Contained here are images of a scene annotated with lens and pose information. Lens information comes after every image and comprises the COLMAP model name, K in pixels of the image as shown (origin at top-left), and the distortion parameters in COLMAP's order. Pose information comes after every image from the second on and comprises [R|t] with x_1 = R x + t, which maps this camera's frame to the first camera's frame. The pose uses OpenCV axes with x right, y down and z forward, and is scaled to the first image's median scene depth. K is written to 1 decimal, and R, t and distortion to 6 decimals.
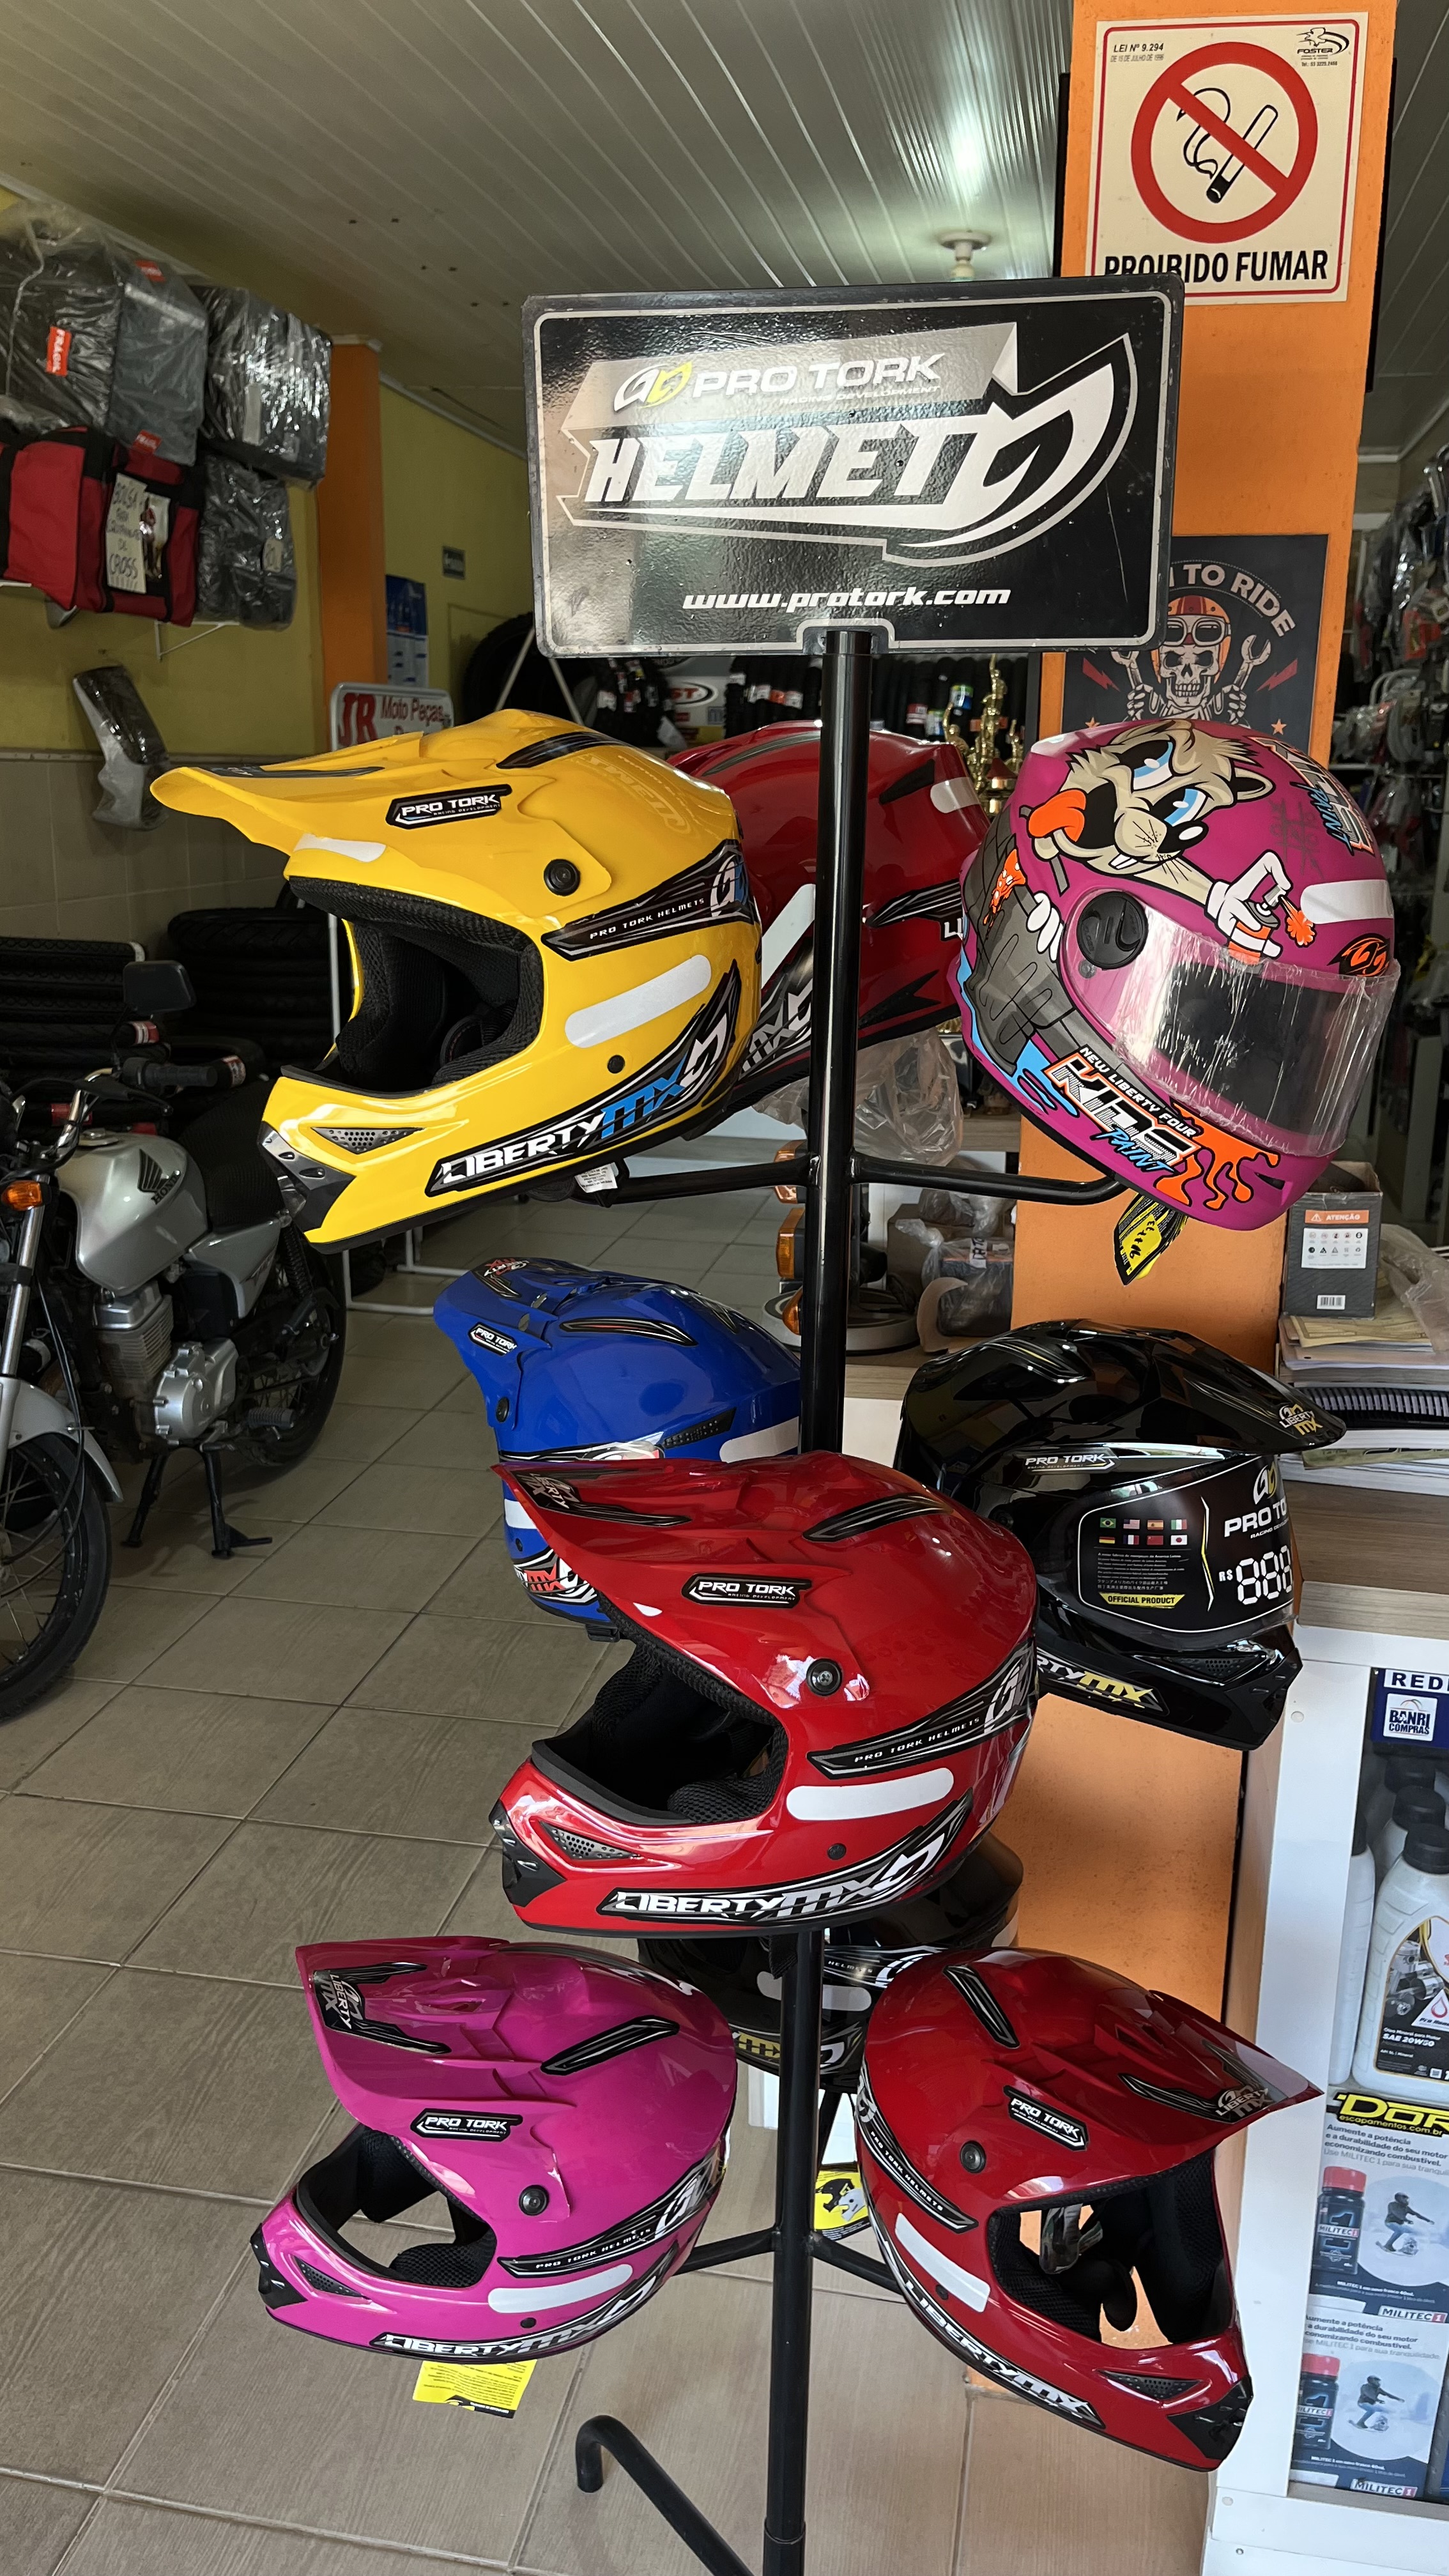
lens RADIAL K [[1970.9, 0, 727.5], [0, 1970.9, 1327.2], [0, 0, 1]] dist [0.030063, -0.030300]
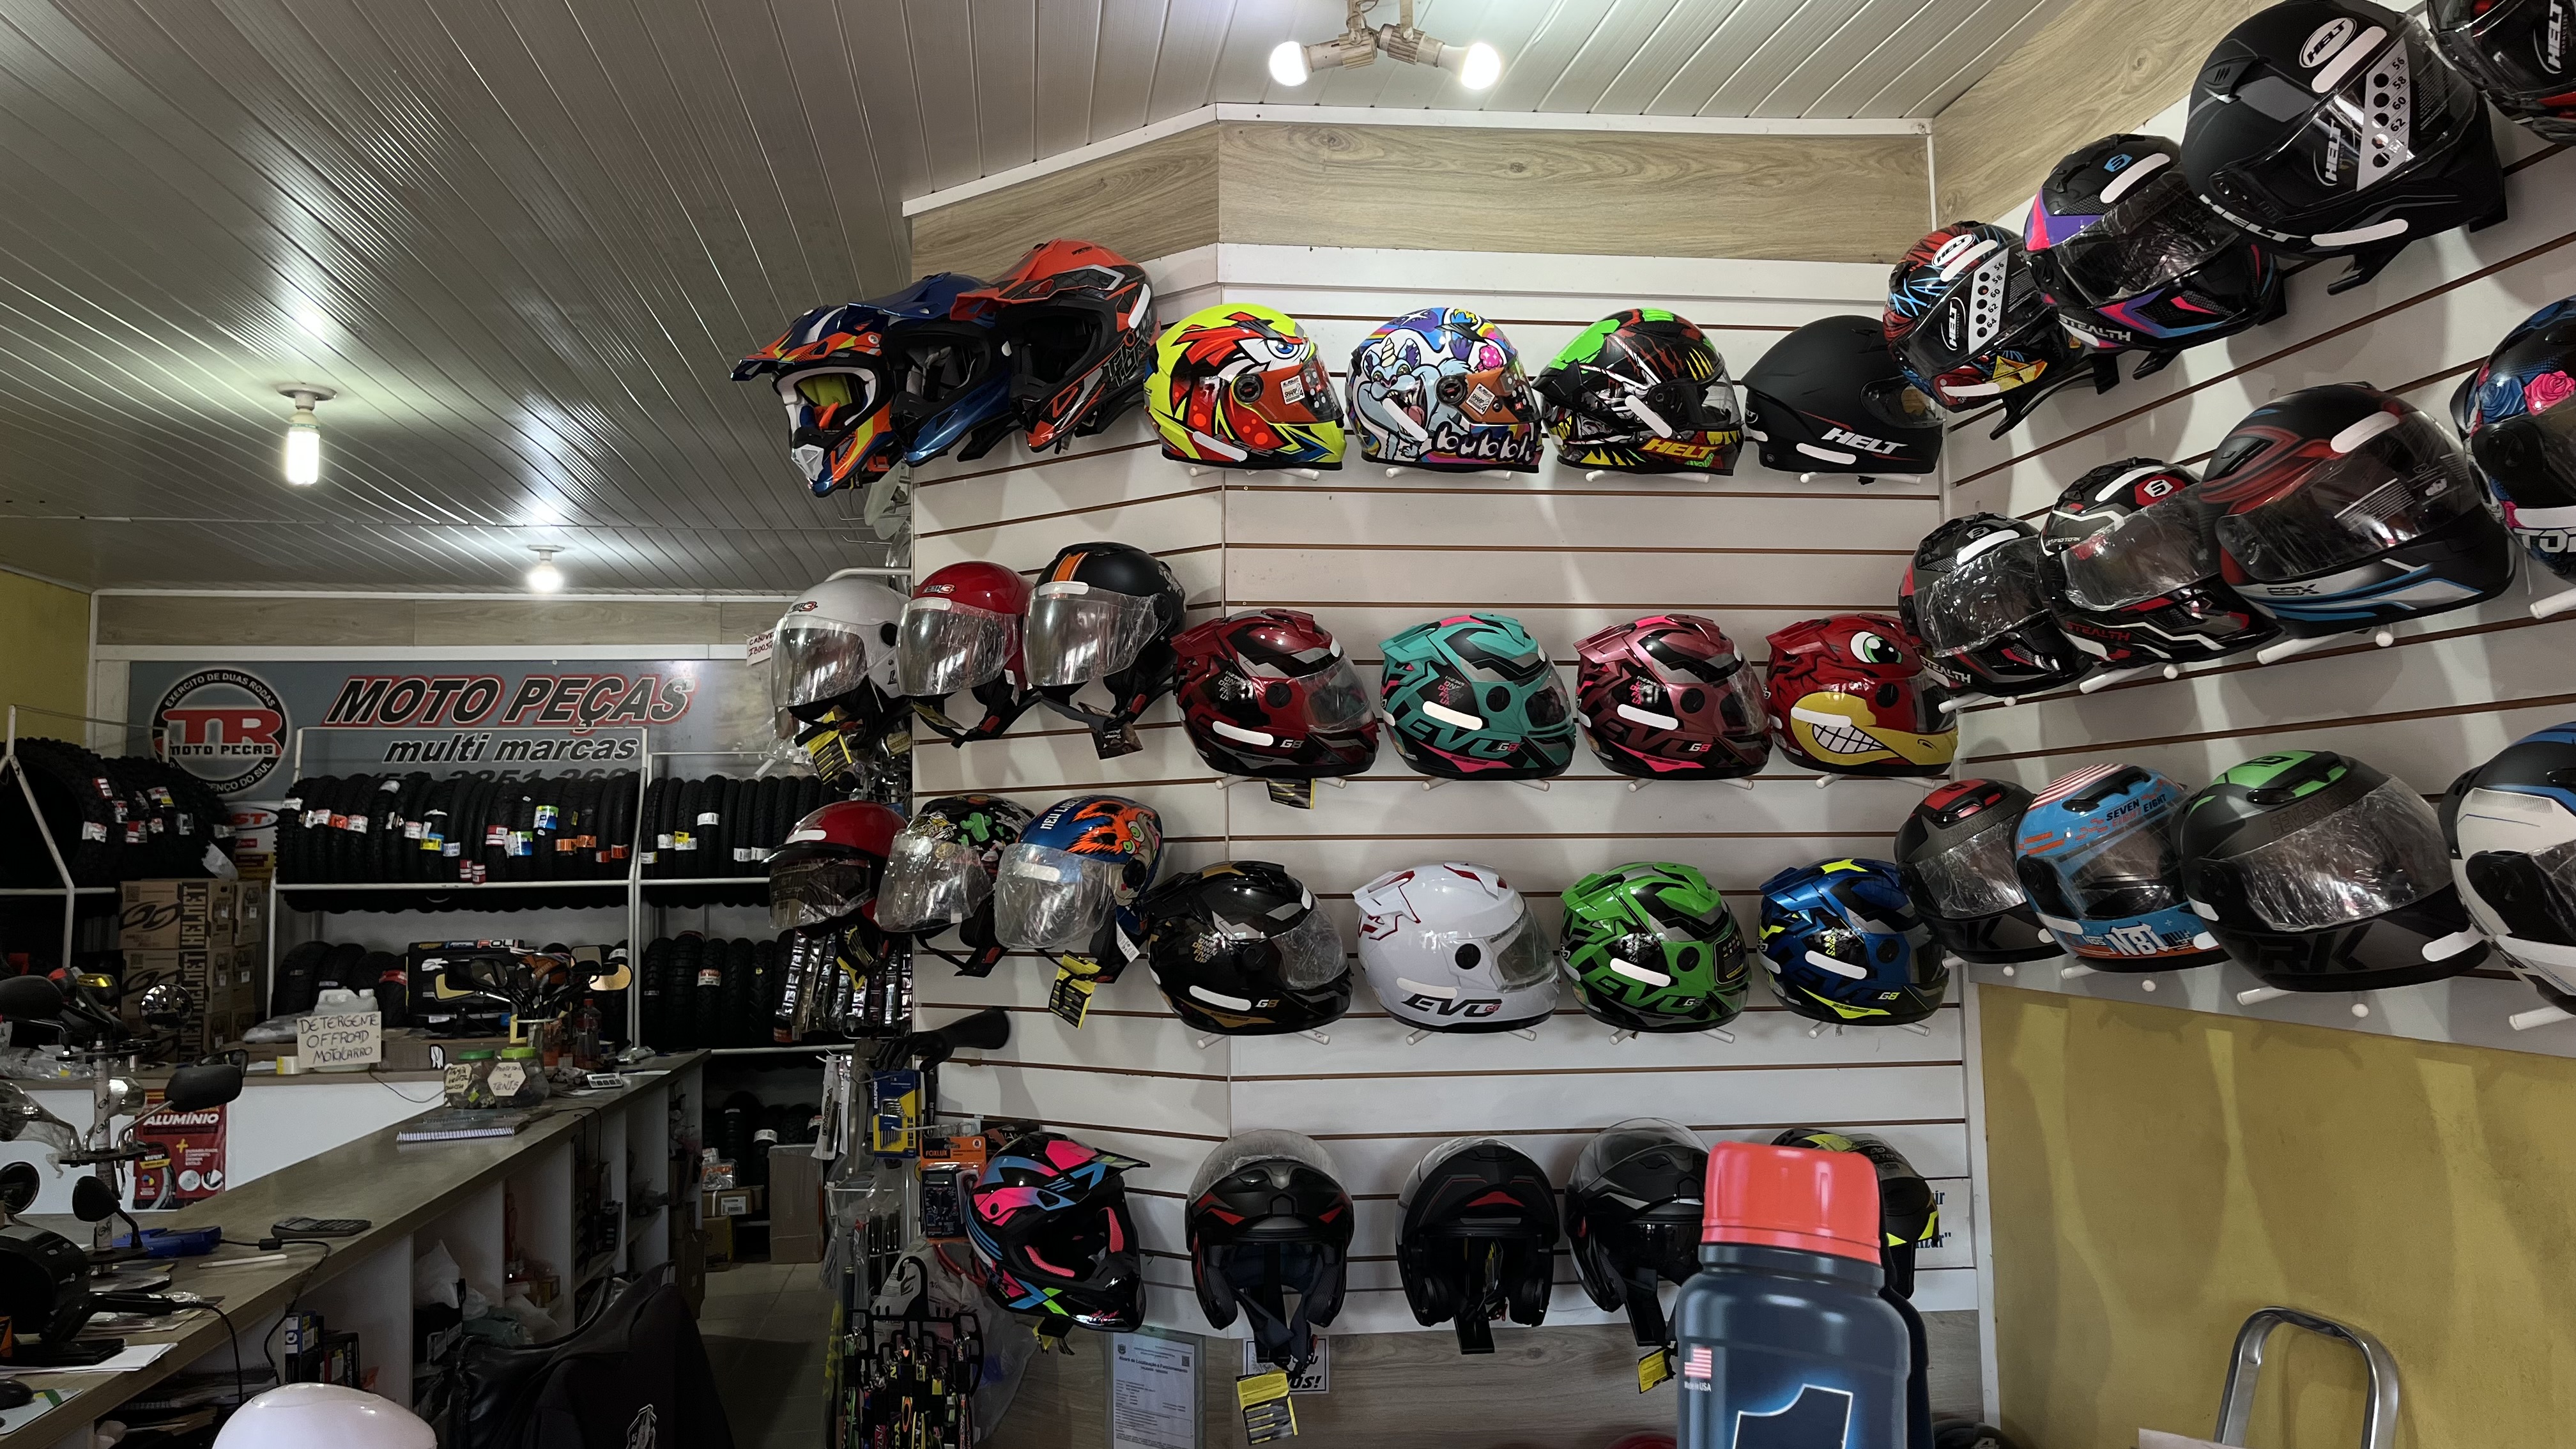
lens RADIAL K [[1970.9, 0, 1295.1], [0, 1970.9, 735.6], [0, 0, 1]] dist [0.030063, -0.030300]
pose [[0.946789, -0.009516, 0.321714, 0.294822], [0.116293, 0.942149, -0.314376, -0.020843], [-0.300111, 0.335060, 0.893123, 0.030996]]
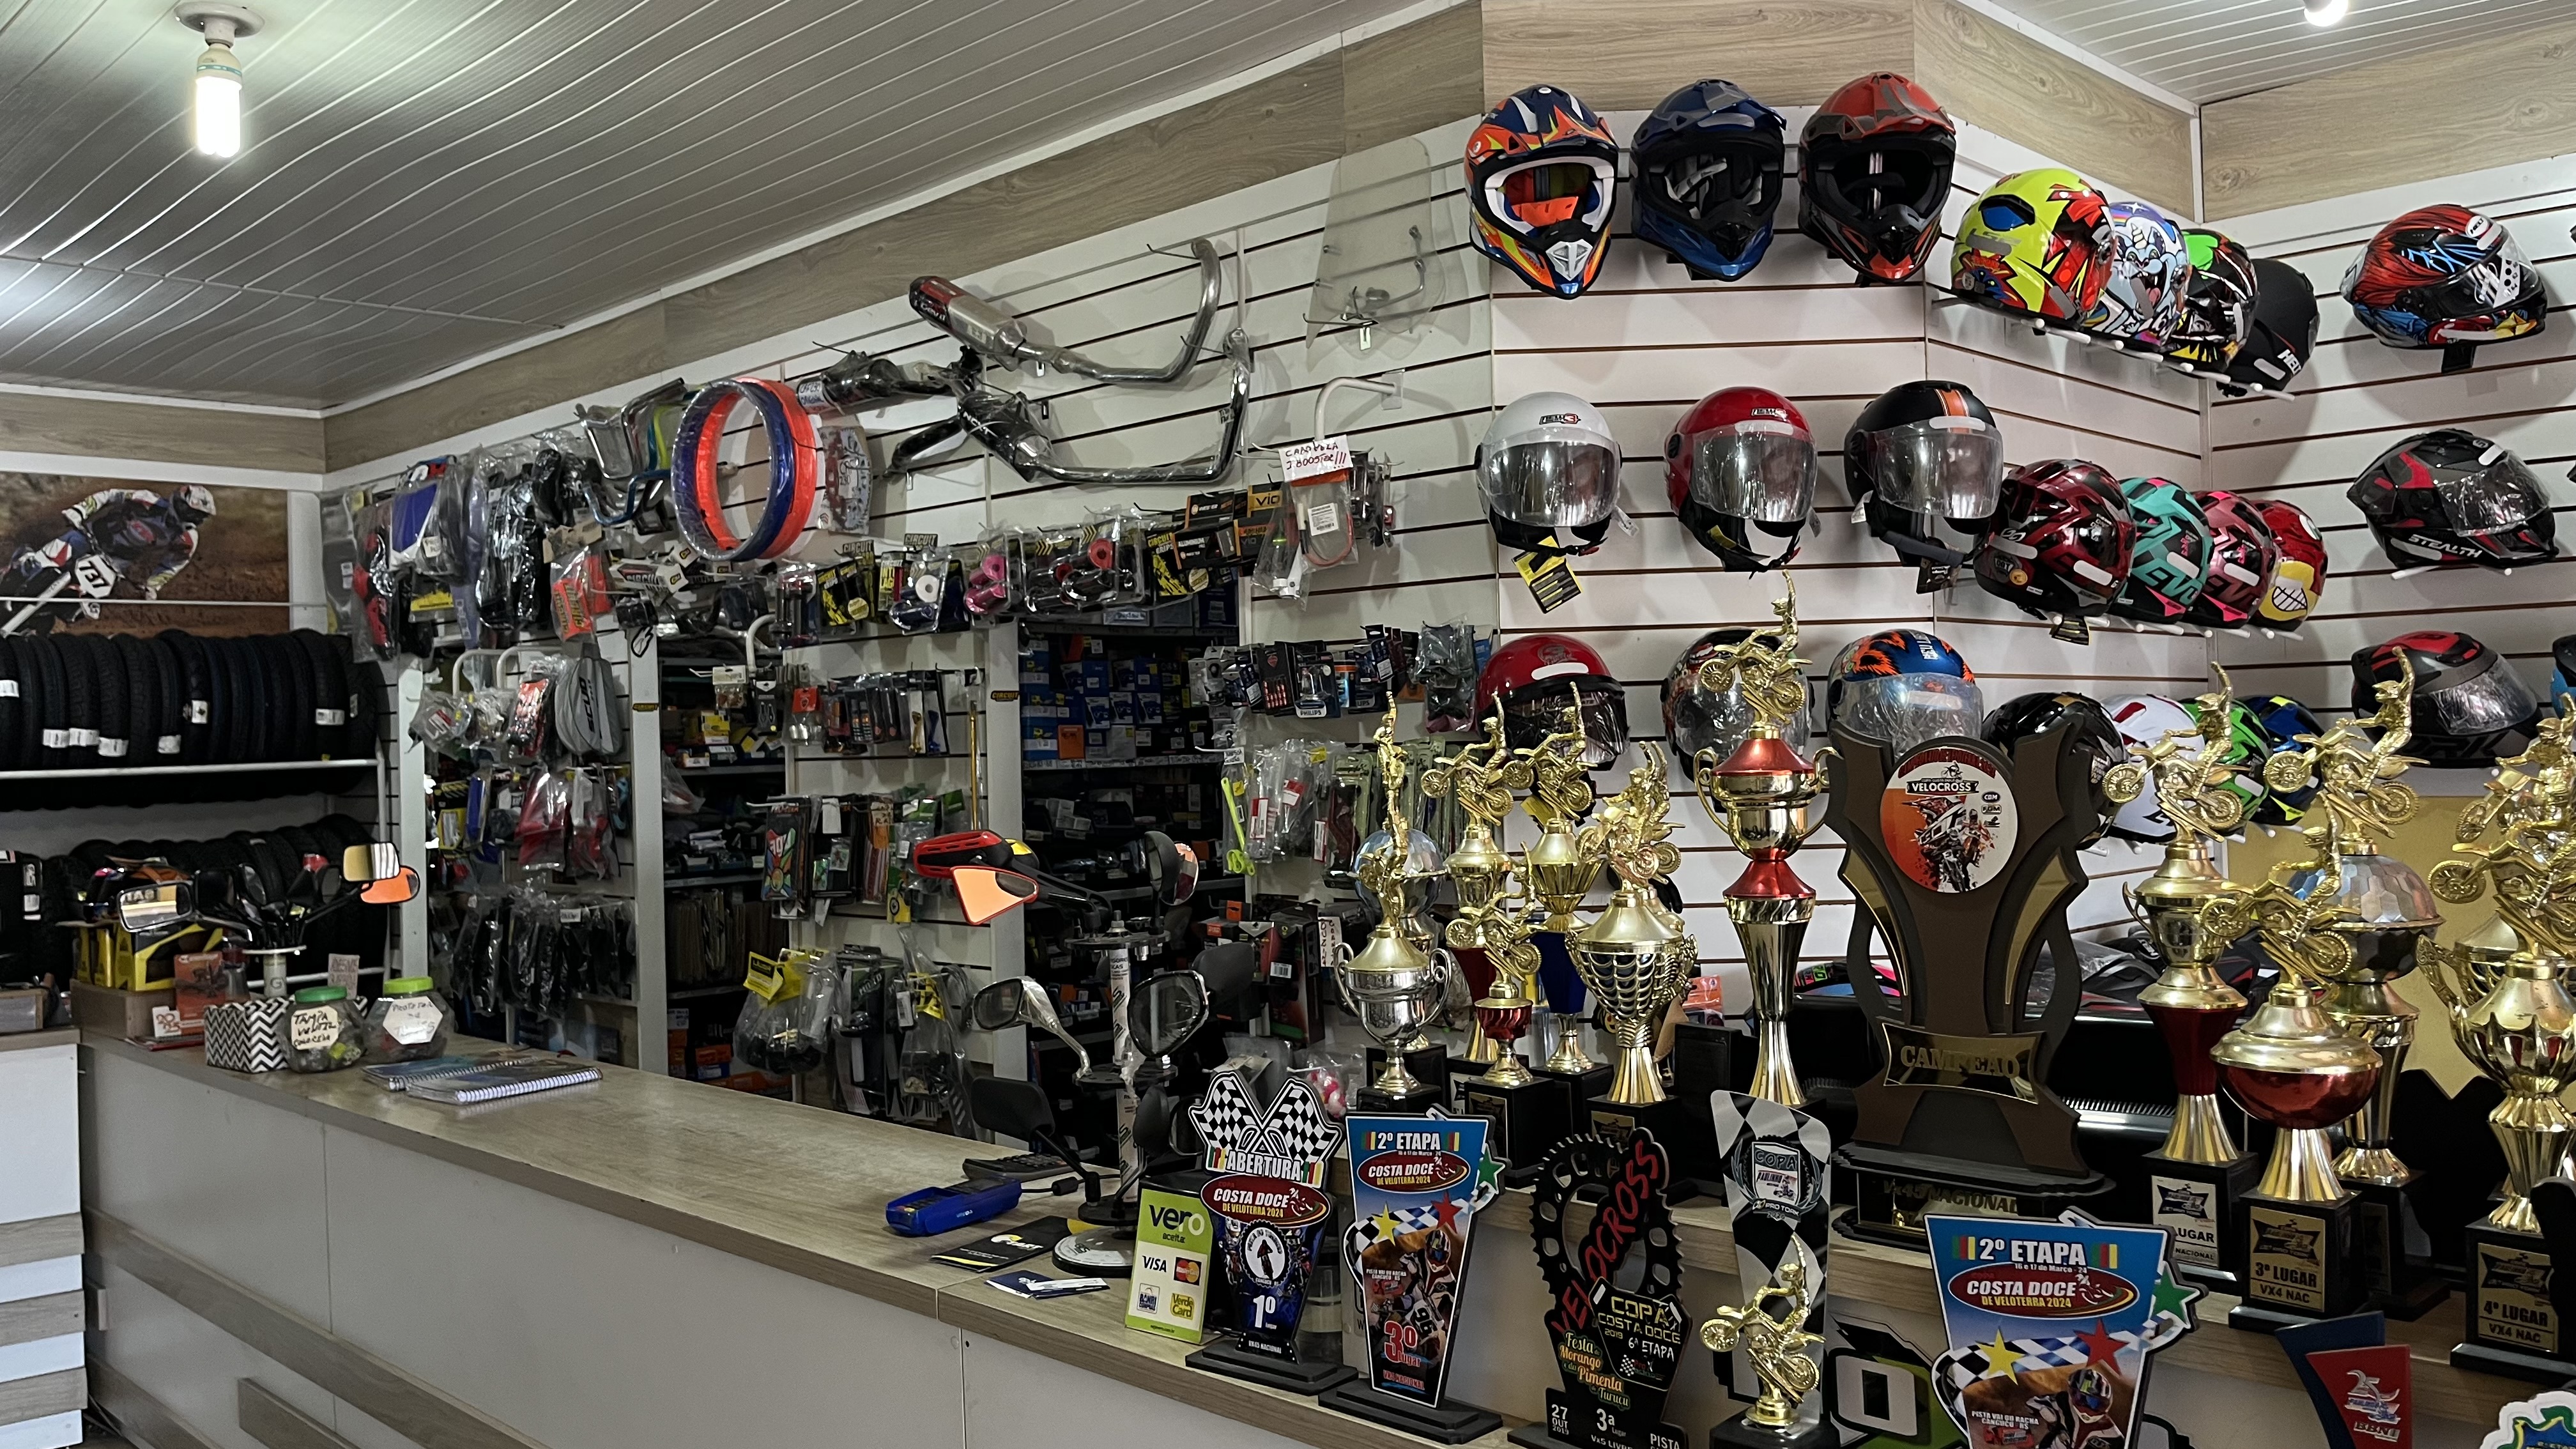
lens RADIAL K [[1970.9, 0, 1294.3], [0, 1970.9, 720.1], [0, 0, 1]] dist [0.030063, -0.030300]
pose [[0.557103, -0.021285, 0.830171, -0.260411], [0.260365, 0.953745, -0.150270, -0.145859], [-0.788572, 0.299863, 0.536876, 0.478432]]
